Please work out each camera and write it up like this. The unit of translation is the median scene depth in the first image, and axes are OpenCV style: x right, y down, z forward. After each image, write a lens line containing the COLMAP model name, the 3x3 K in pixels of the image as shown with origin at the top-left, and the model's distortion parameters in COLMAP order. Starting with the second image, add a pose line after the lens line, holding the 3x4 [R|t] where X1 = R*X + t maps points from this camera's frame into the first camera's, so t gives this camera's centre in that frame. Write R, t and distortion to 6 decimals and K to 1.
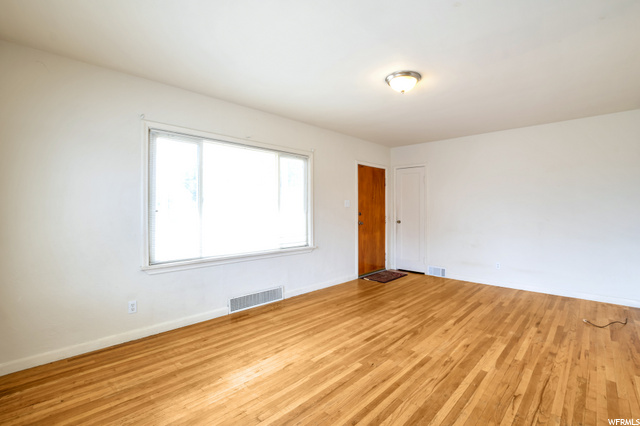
lens RADIAL K [[290.3, 0, 315.0], [0, 290.3, 207.5], [0, 0, 1]] dist [-0.022636, 0.000391]
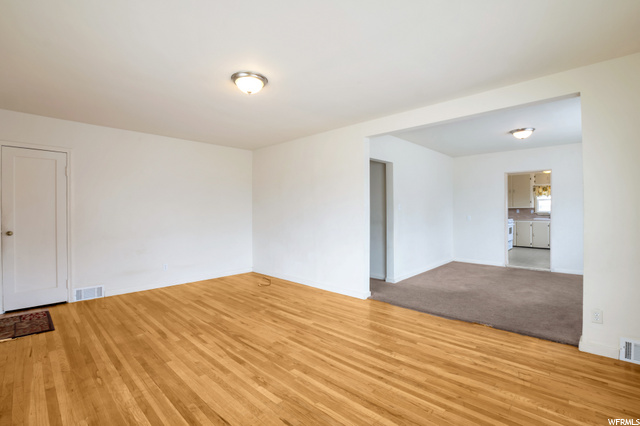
lens RADIAL K [[292.1, 0, 329.3], [0, 292.1, 212.0], [0, 0, 1]] dist [-0.025723, 0.000297]
pose [[-0.035505, 0.001111, 0.999369, -0.655483], [-0.002847, 0.999995, -0.001213, 0.013993], [-0.999365, -0.002888, -0.035502, 0.737469]]
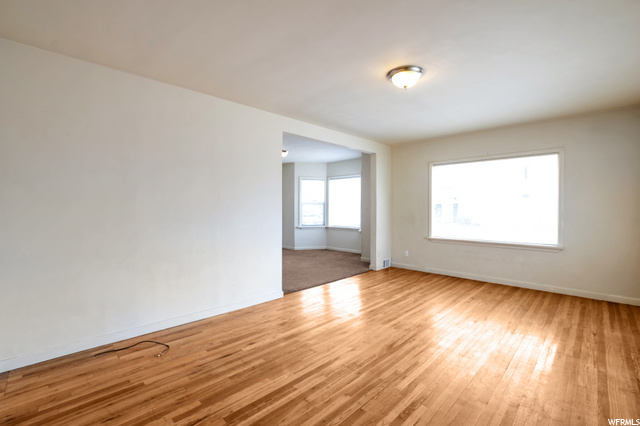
lens RADIAL K [[290.3, 0, 315.0], [0, 290.3, 207.5], [0, 0, 1]] dist [-0.022636, 0.000391]
pose [[-0.999980, 0.000417, -0.006377, 0.589216], [0.000479, 0.999952, -0.009746, 0.018271], [0.006372, -0.009749, -0.999932, 1.902863]]
